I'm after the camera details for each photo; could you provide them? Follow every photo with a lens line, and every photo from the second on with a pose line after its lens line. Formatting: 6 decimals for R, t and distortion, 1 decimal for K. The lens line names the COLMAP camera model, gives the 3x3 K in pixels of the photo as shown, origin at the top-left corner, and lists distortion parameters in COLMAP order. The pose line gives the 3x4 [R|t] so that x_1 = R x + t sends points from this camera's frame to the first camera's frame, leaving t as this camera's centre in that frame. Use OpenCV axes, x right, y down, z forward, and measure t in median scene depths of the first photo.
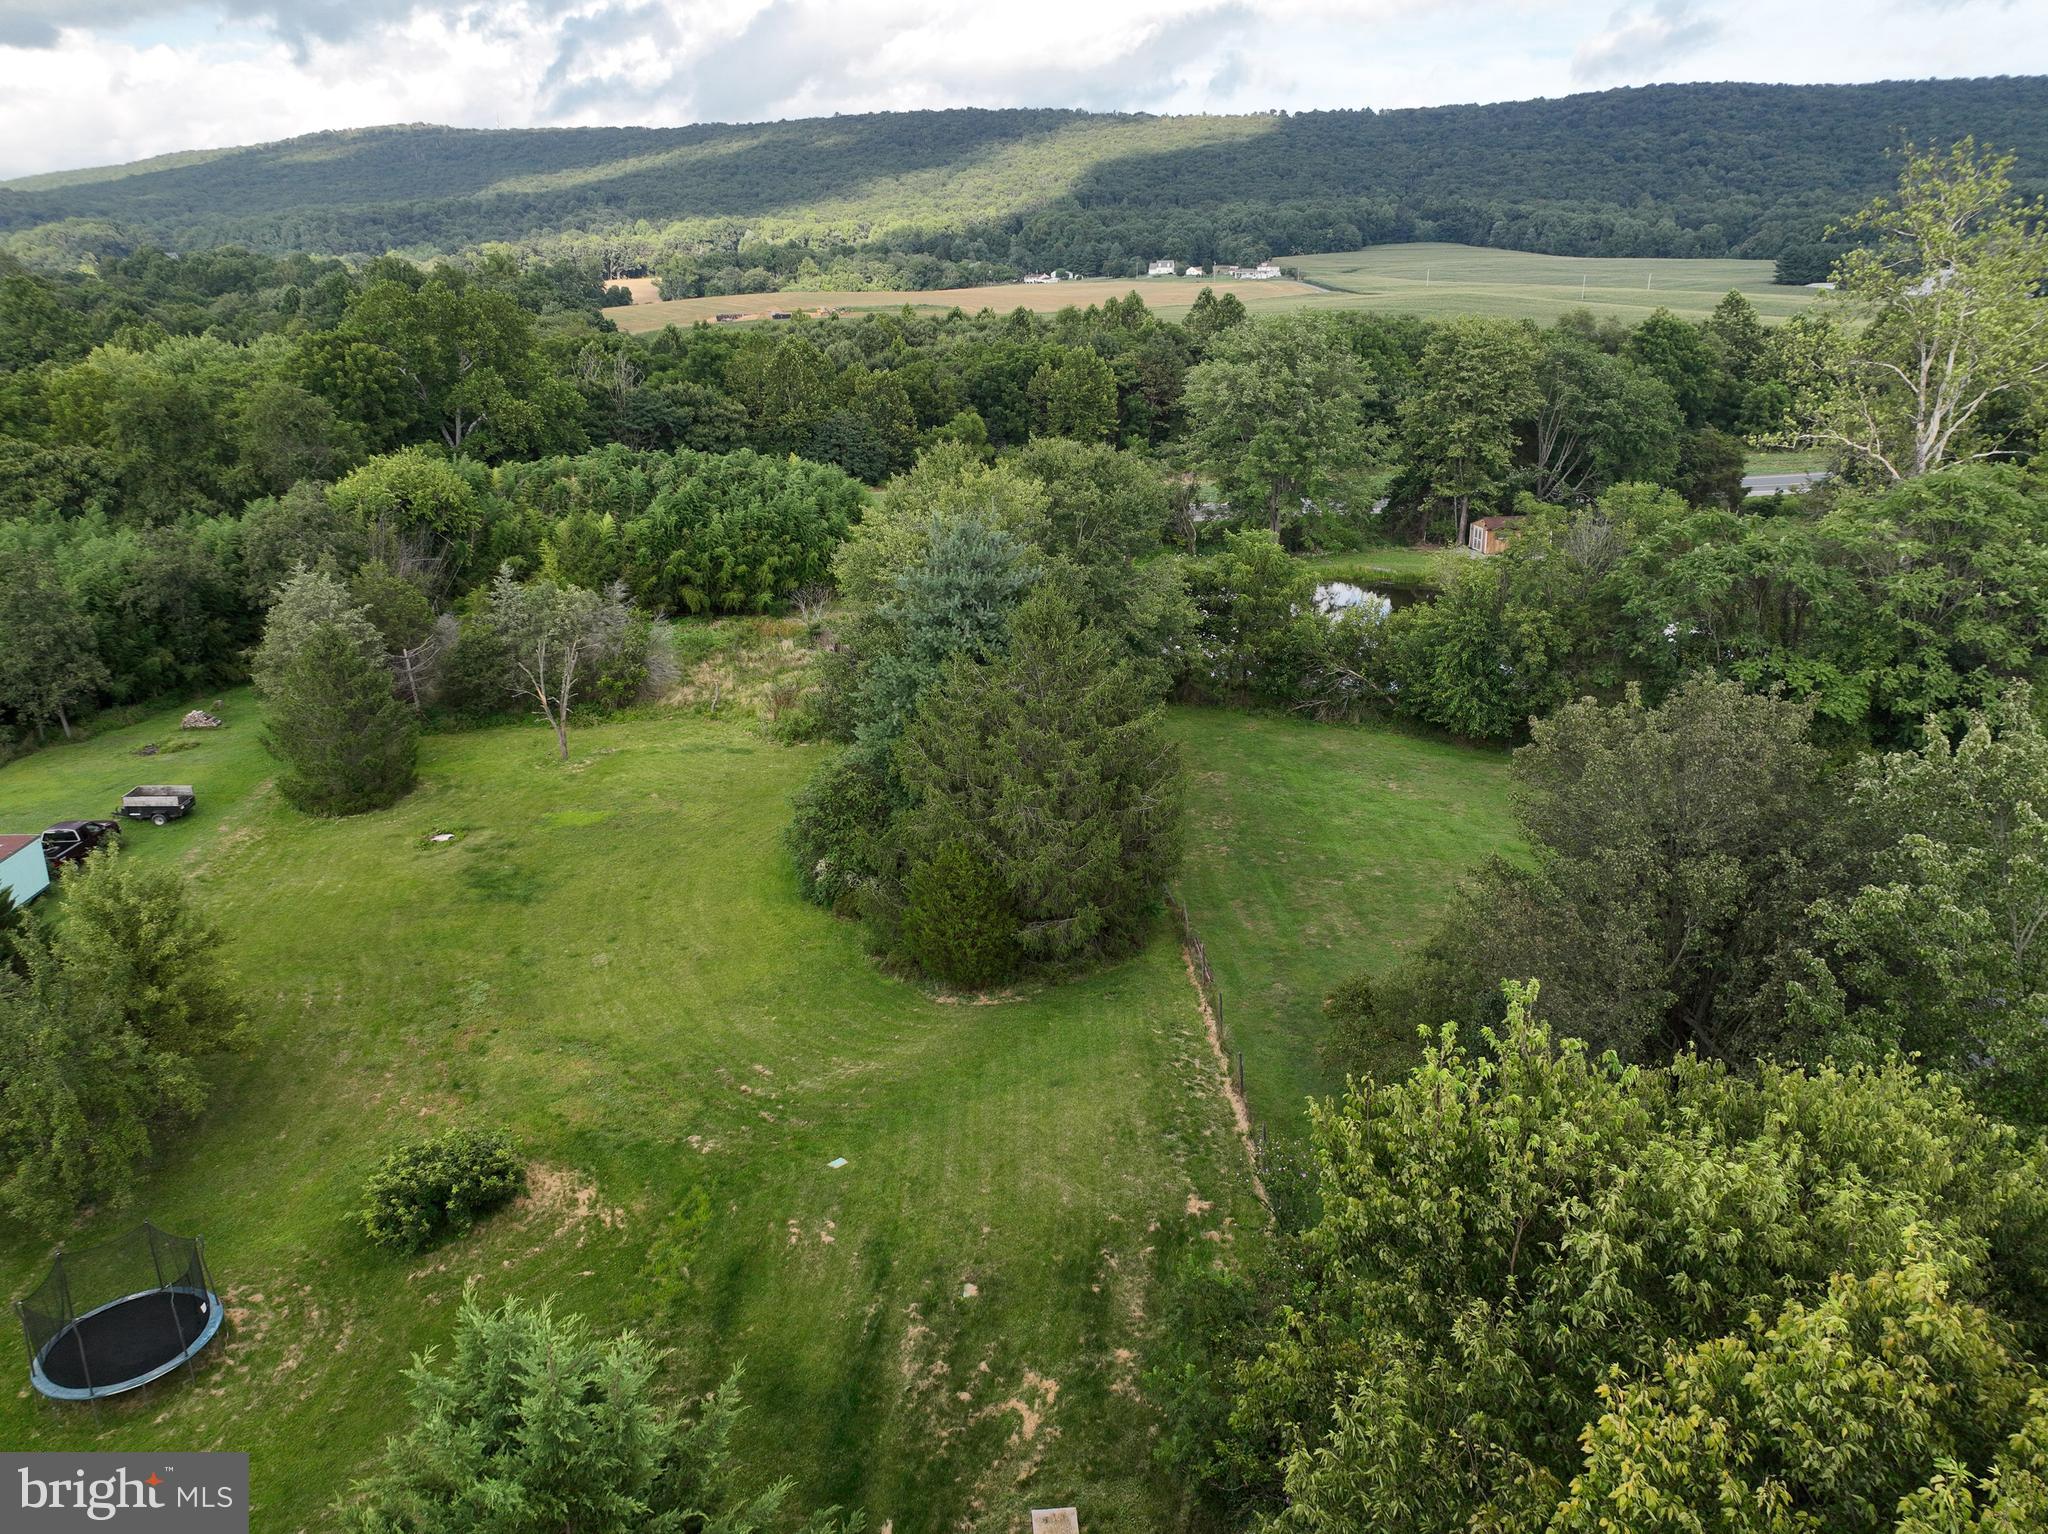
lens RADIAL K [[1440.4, 0, 1019.8], [0, 1440.4, 776.7], [0, 0, 1]] dist [0.000607, 0.015028]
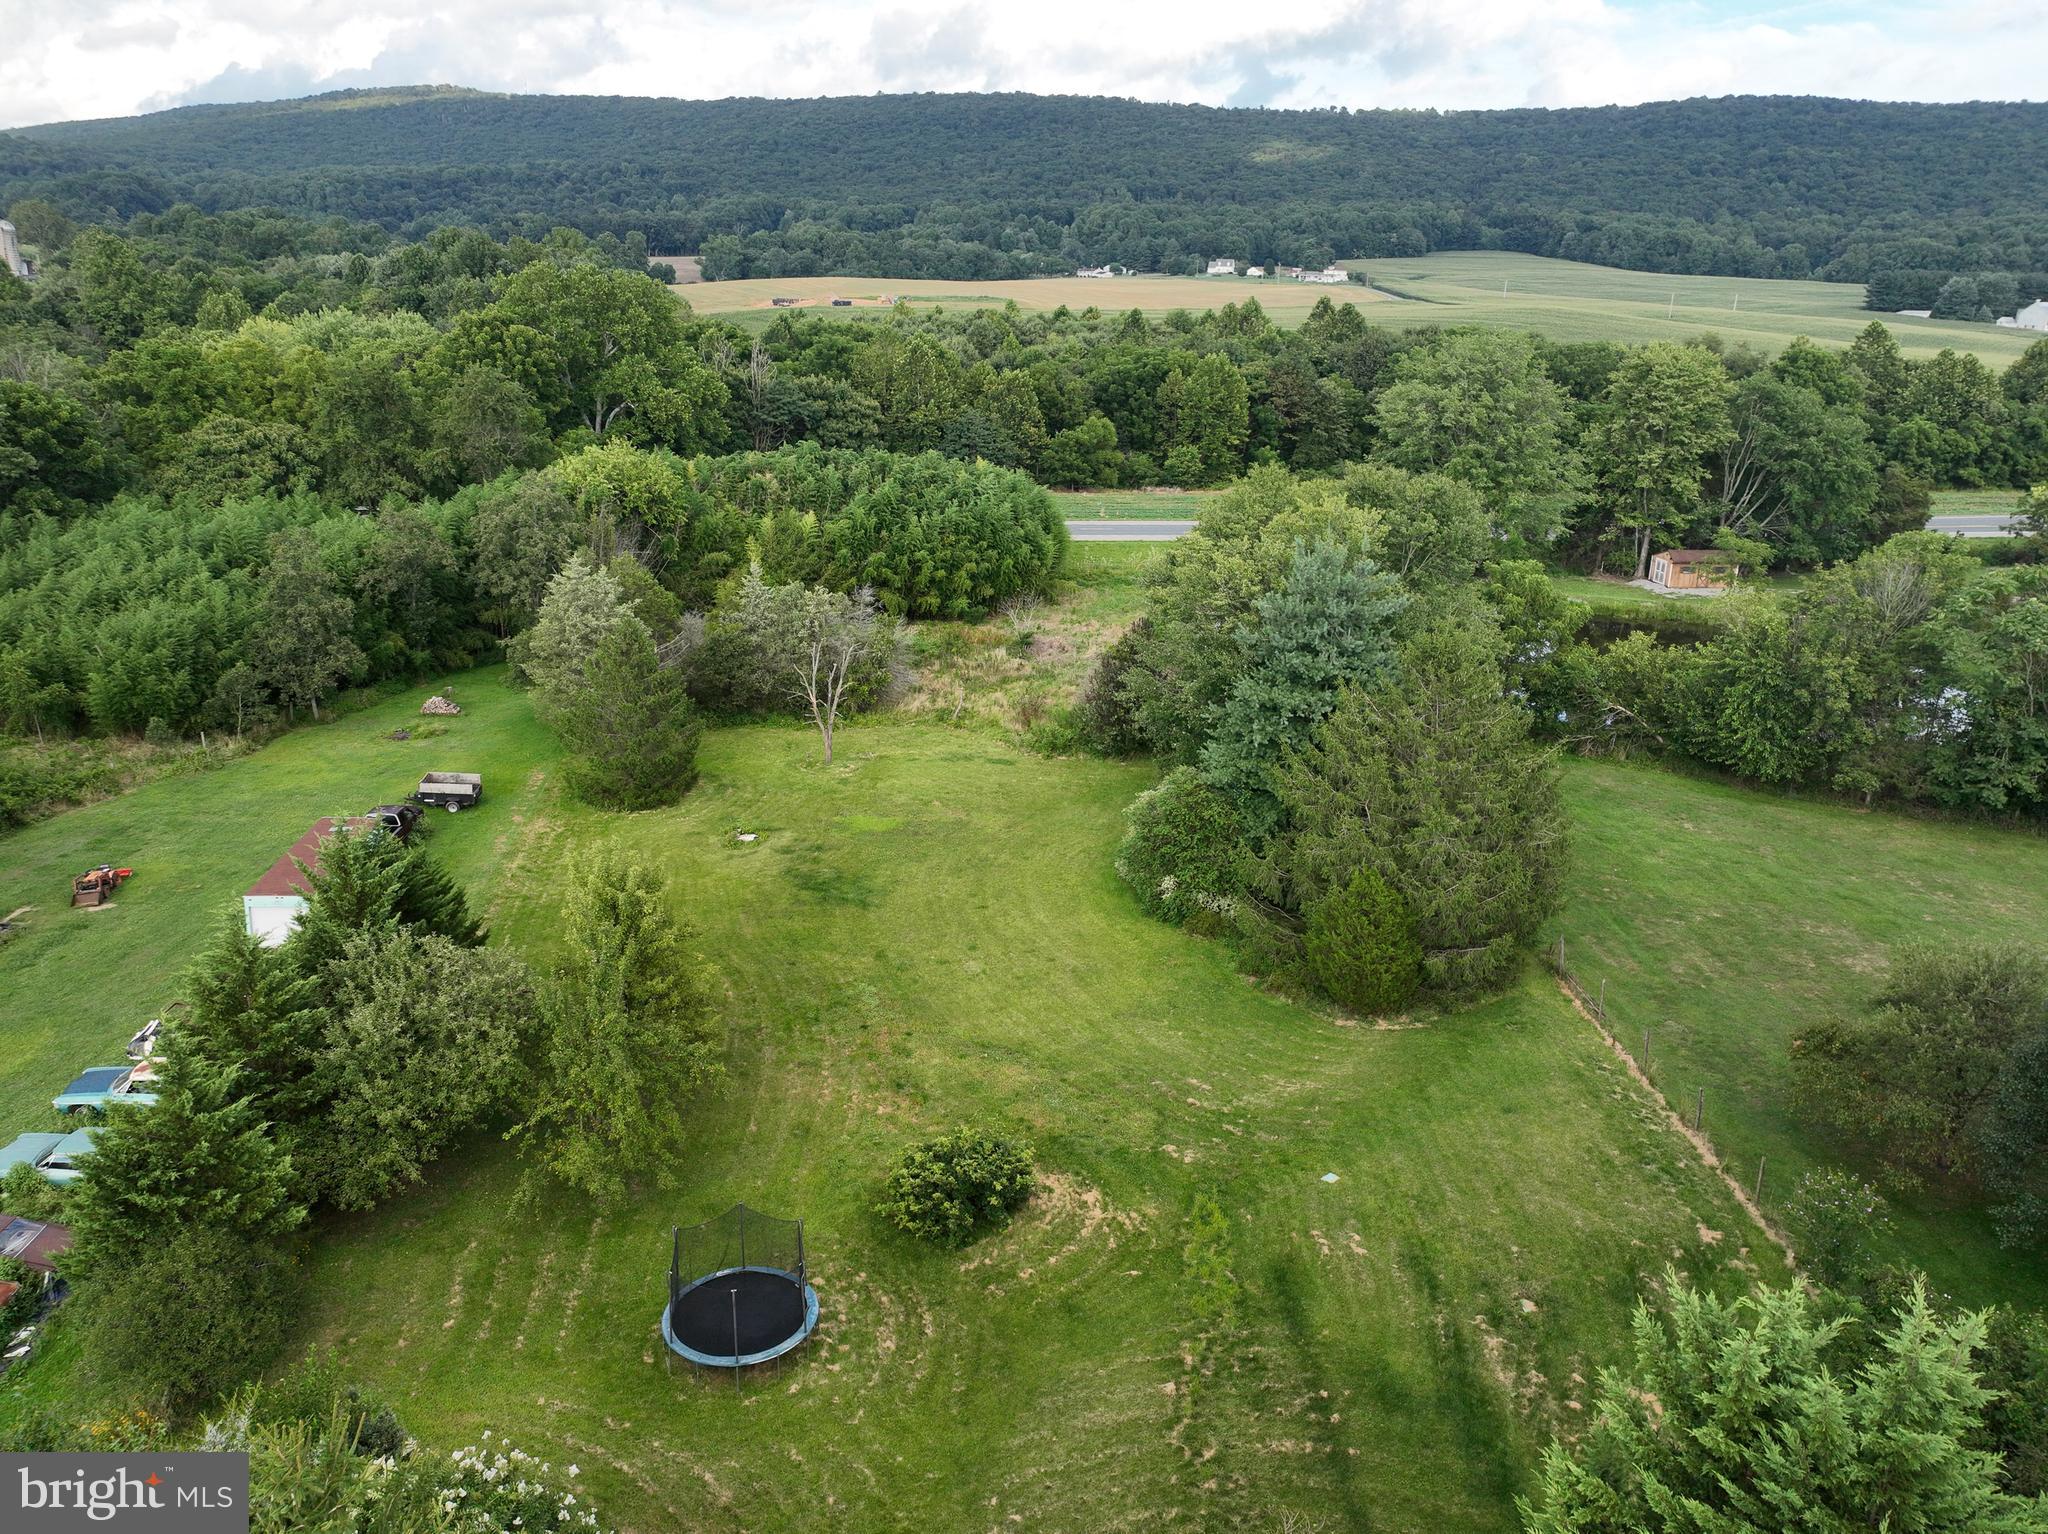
lens RADIAL K [[1505.9, 0, 1024.0], [0, 1505.9, 767.0], [0, 0, 1]] dist [0.000767, 0.015116]
pose [[0.999058, 0.042657, -0.008022, -0.112770], [-0.042762, 0.998995, -0.013433, -0.000578], [0.007441, 0.013763, 0.999878, -0.026928]]
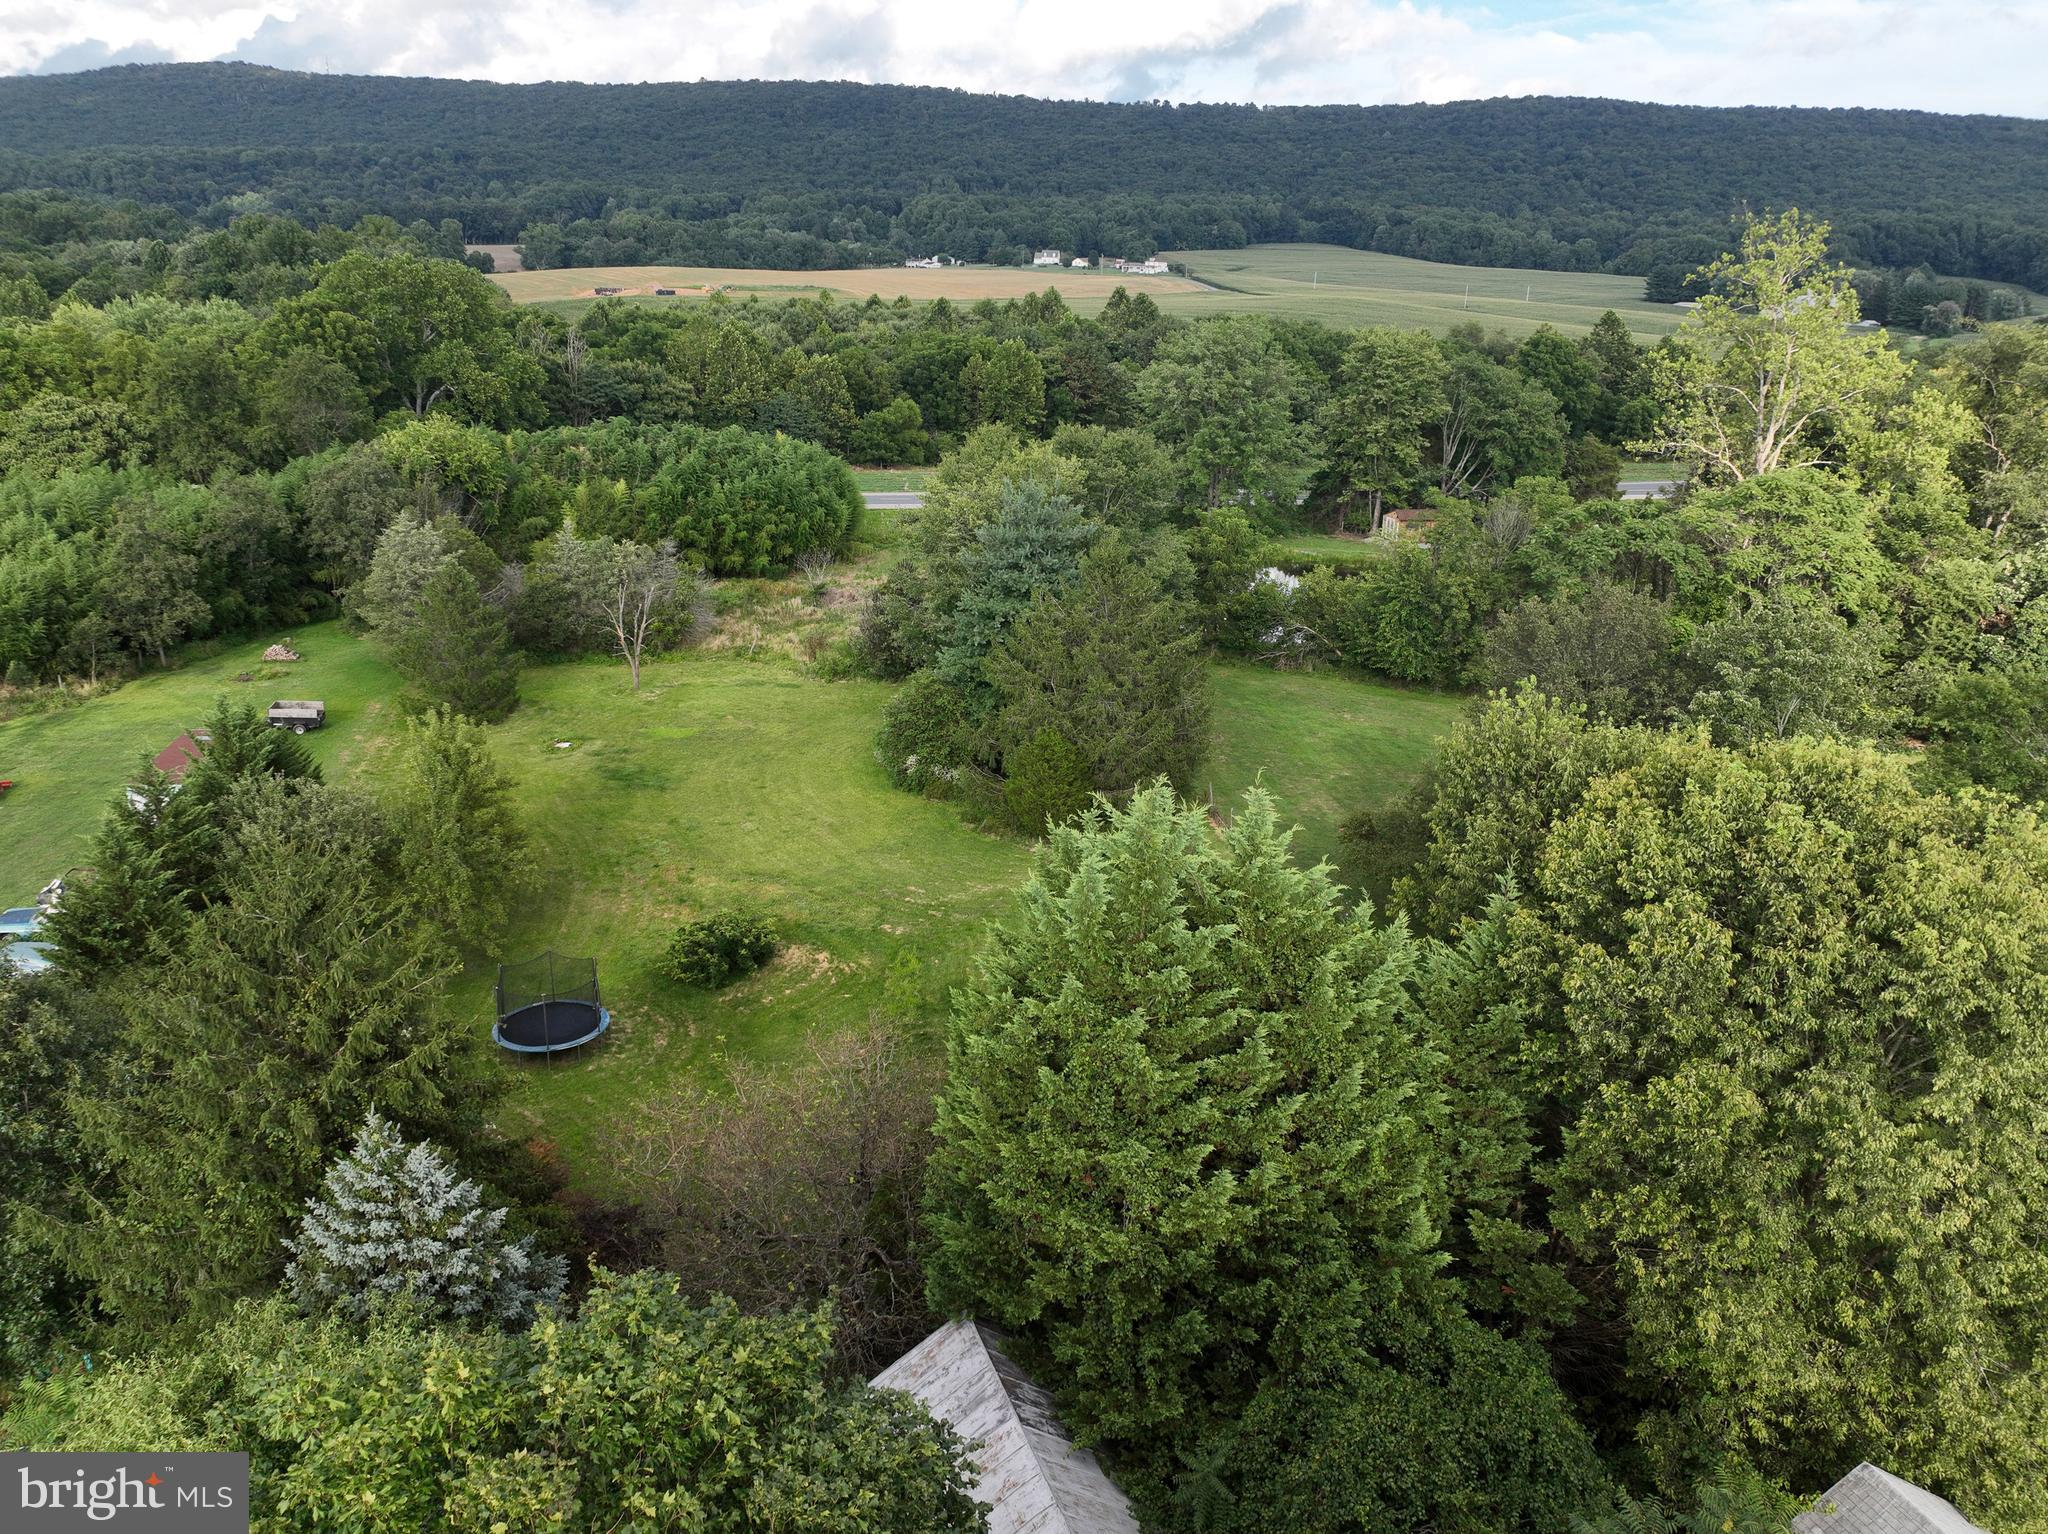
lens RADIAL K [[1505.9, 0, 1024.0], [0, 1505.9, 767.0], [0, 0, 1]] dist [0.000767, 0.015116]
pose [[0.995618, 0.012722, 0.092649, -0.077836], [-0.011809, 0.999876, -0.010393, 0.038439], [-0.092770, 0.009253, 0.995645, -0.146380]]
